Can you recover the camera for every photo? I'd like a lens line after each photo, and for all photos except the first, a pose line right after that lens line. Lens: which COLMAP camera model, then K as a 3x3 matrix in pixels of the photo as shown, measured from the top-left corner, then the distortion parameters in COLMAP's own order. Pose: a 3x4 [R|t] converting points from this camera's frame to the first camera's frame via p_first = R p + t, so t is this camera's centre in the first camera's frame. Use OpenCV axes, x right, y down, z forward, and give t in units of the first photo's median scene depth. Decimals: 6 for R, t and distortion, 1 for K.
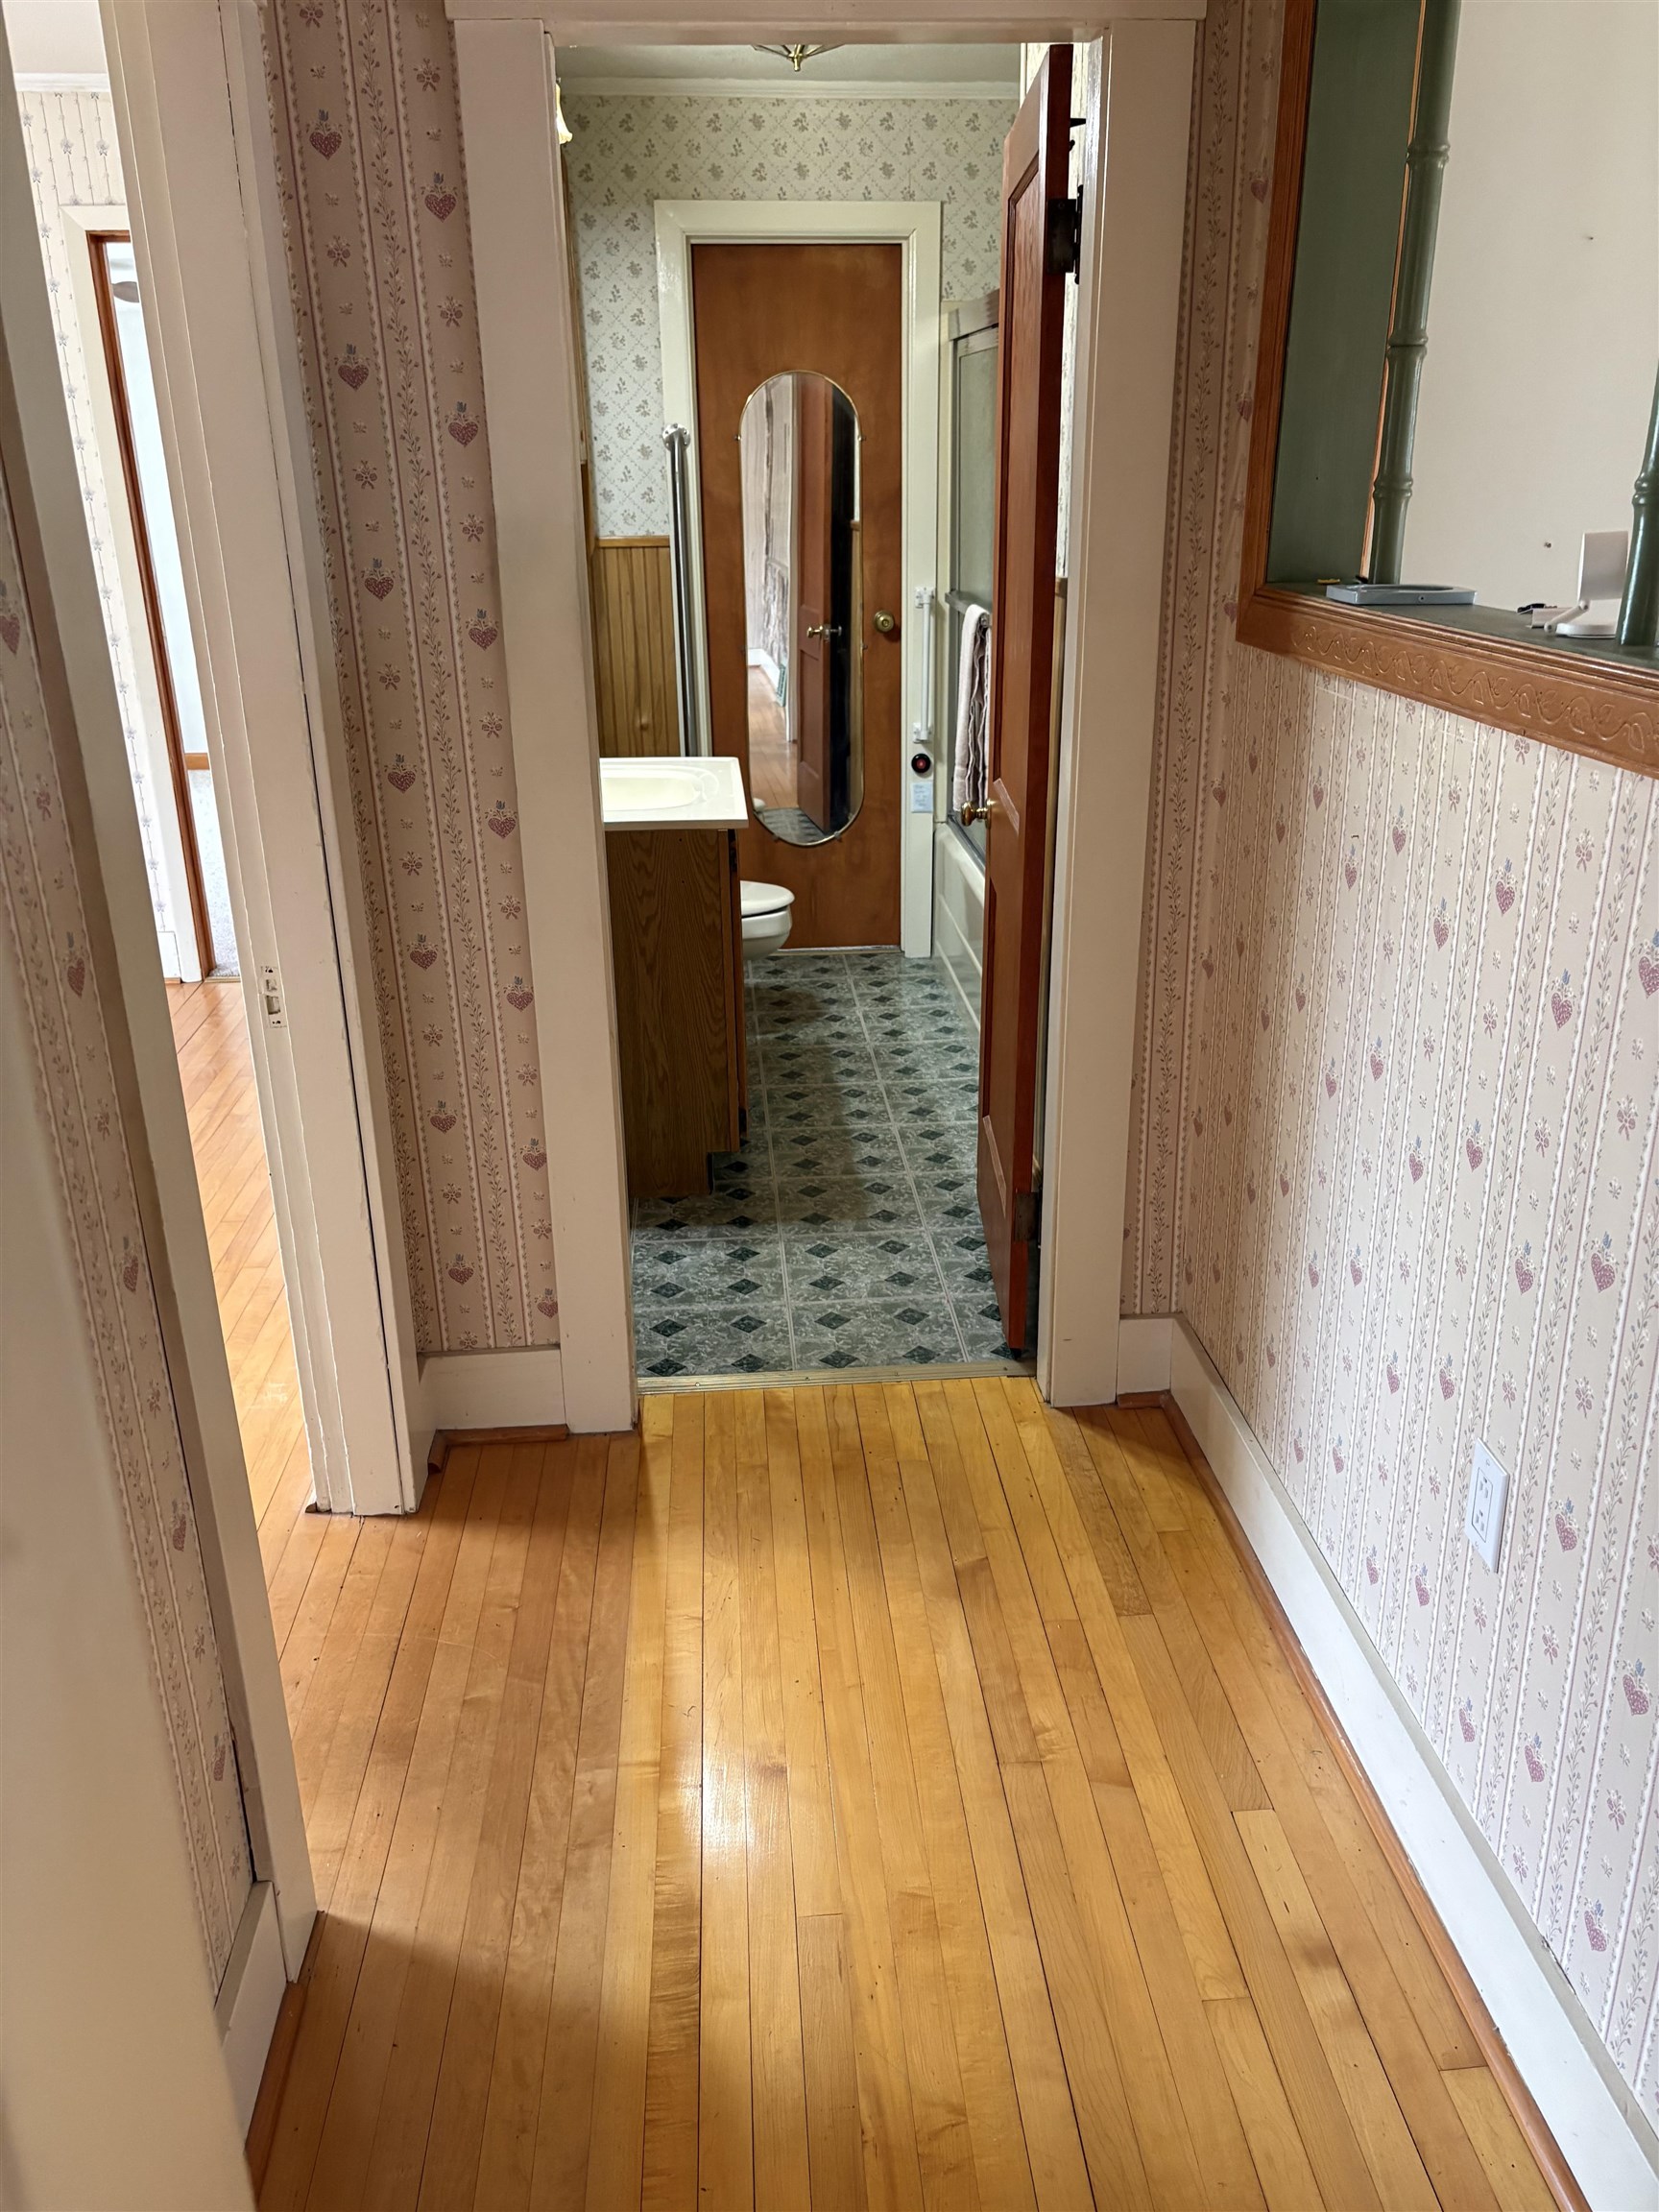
lens RADIAL K [[1684.1, 0, 831.3], [0, 1684.1, 1113.1], [0, 0, 1]] dist [0.065058, -0.039464]
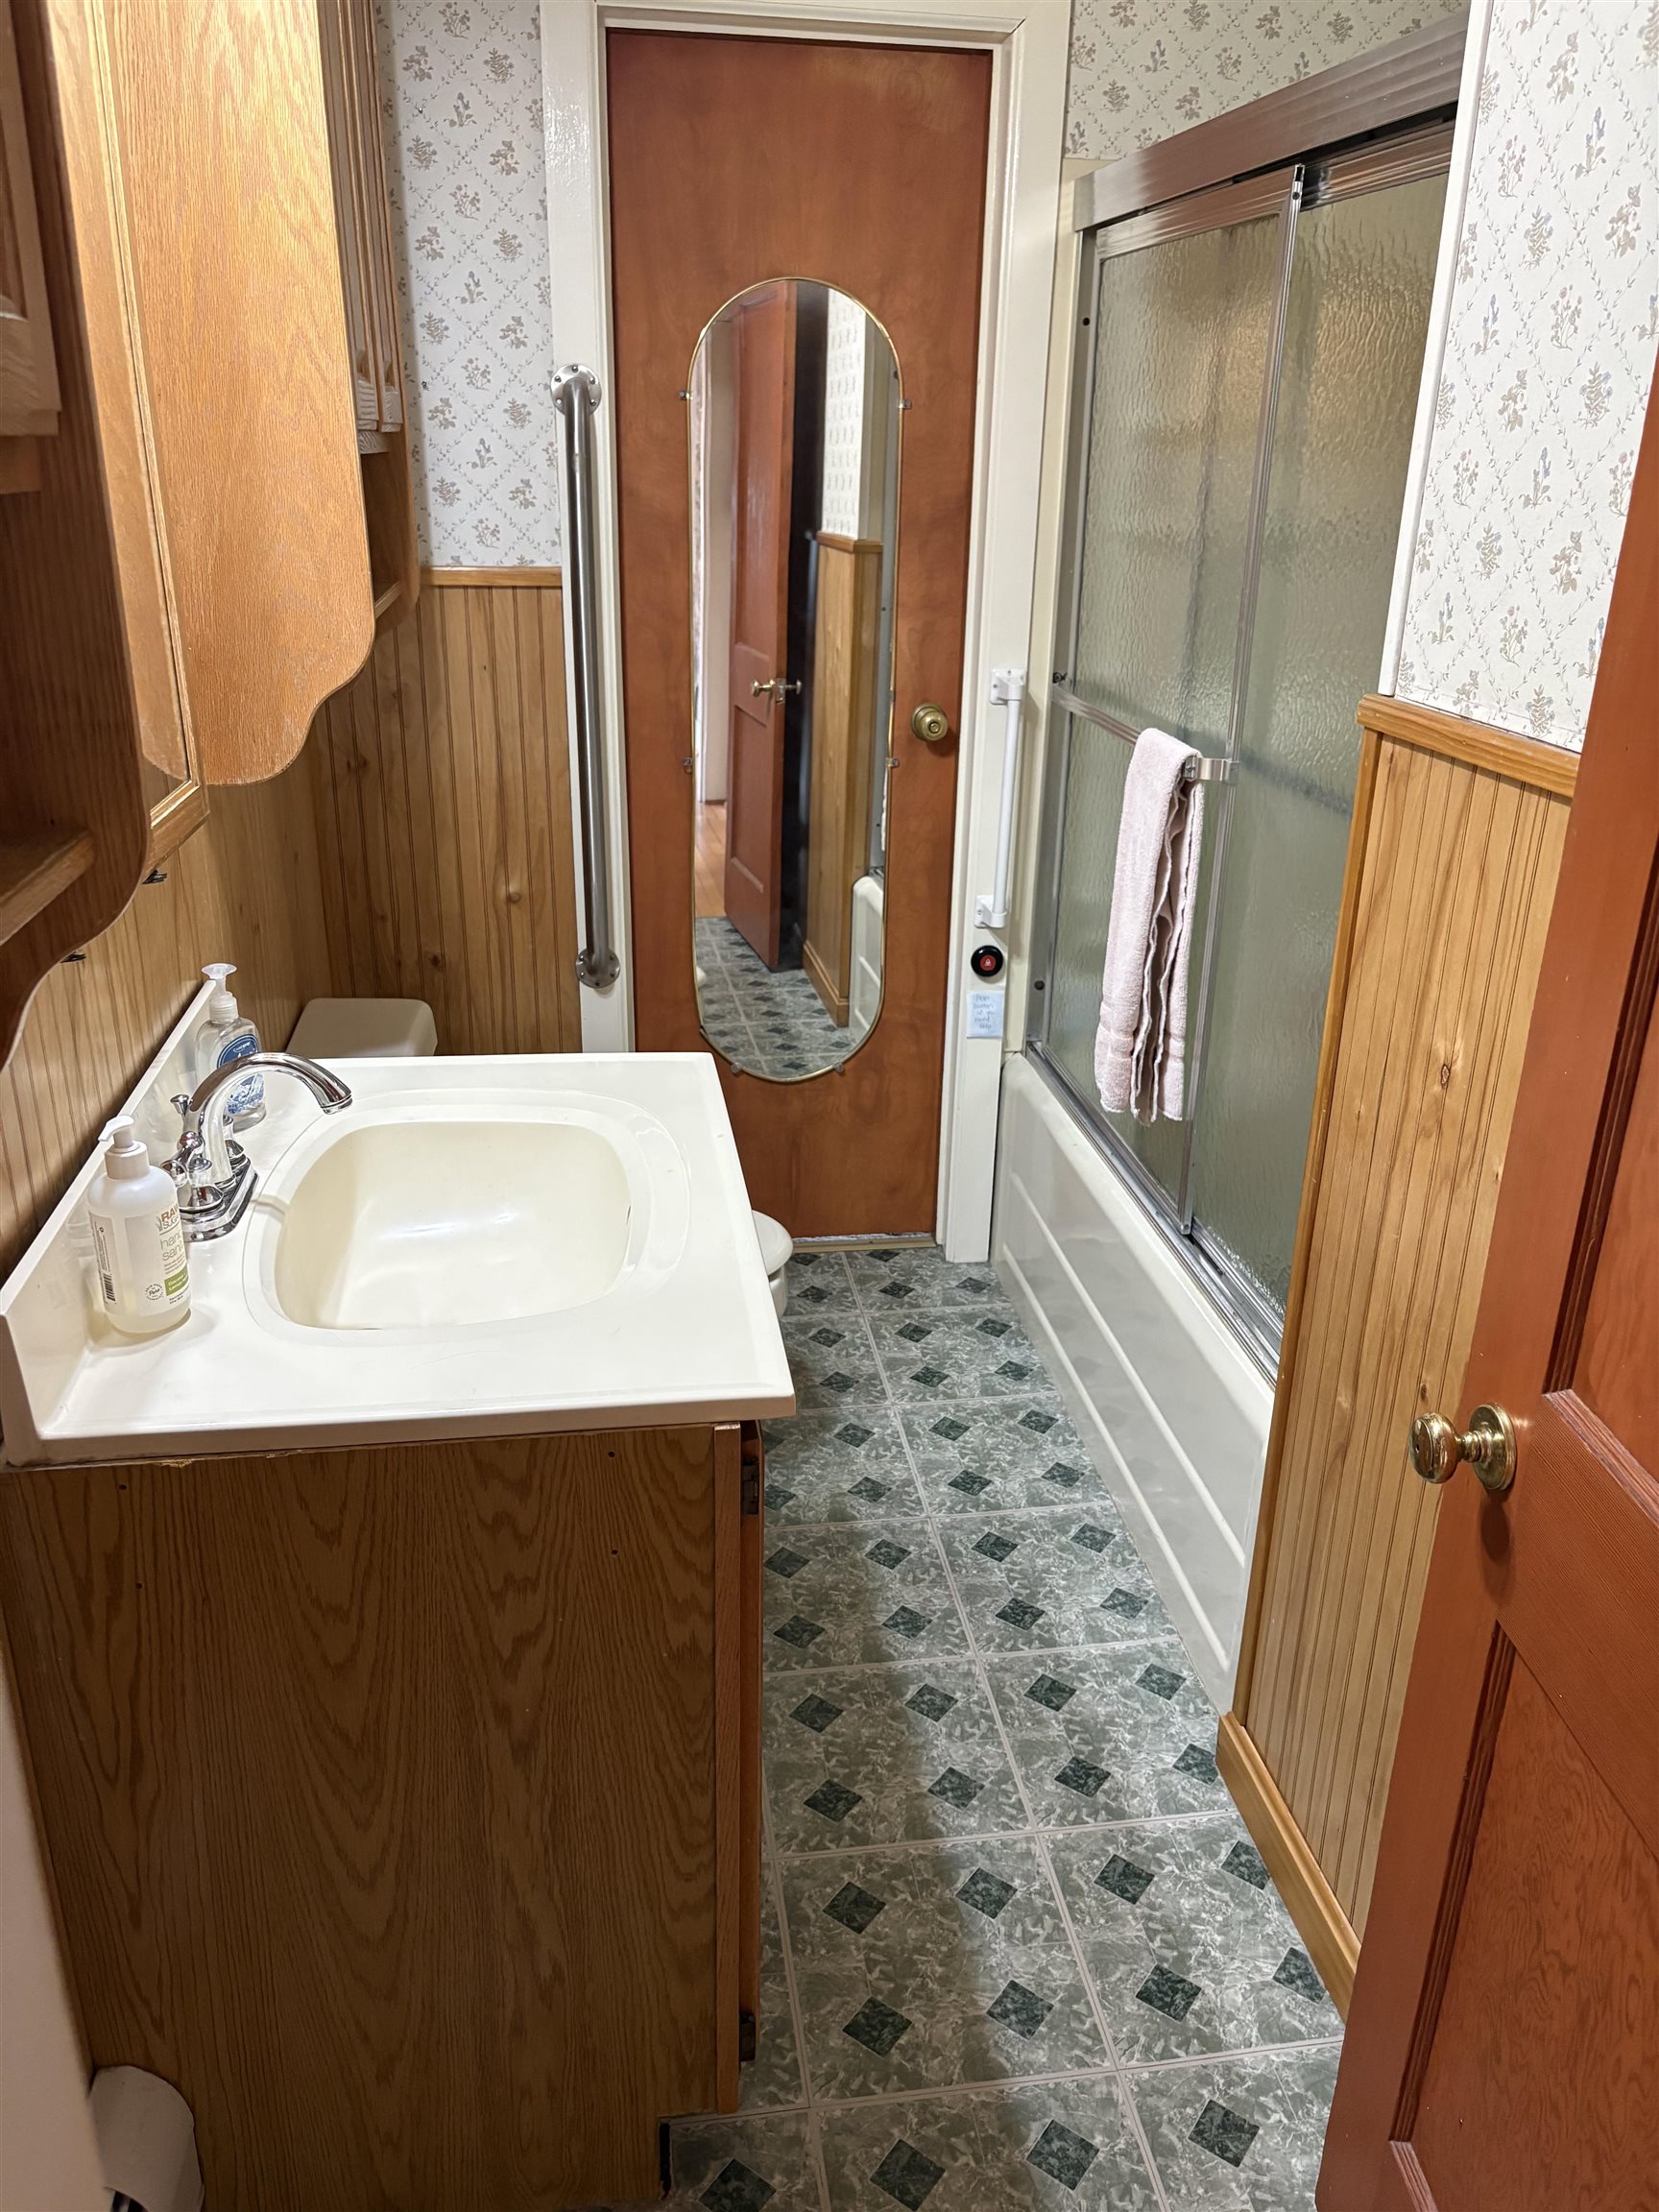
lens RADIAL K [[1684.1, 0, 831.0], [0, 1684.1, 1110.1], [0, 0, 1]] dist [0.065058, -0.039464]
pose [[0.997091, 0.005756, 0.076006, -0.049777], [-0.006234, 0.999962, 0.006059, -0.170553], [-0.075969, -0.006515, 0.997089, 0.448651]]
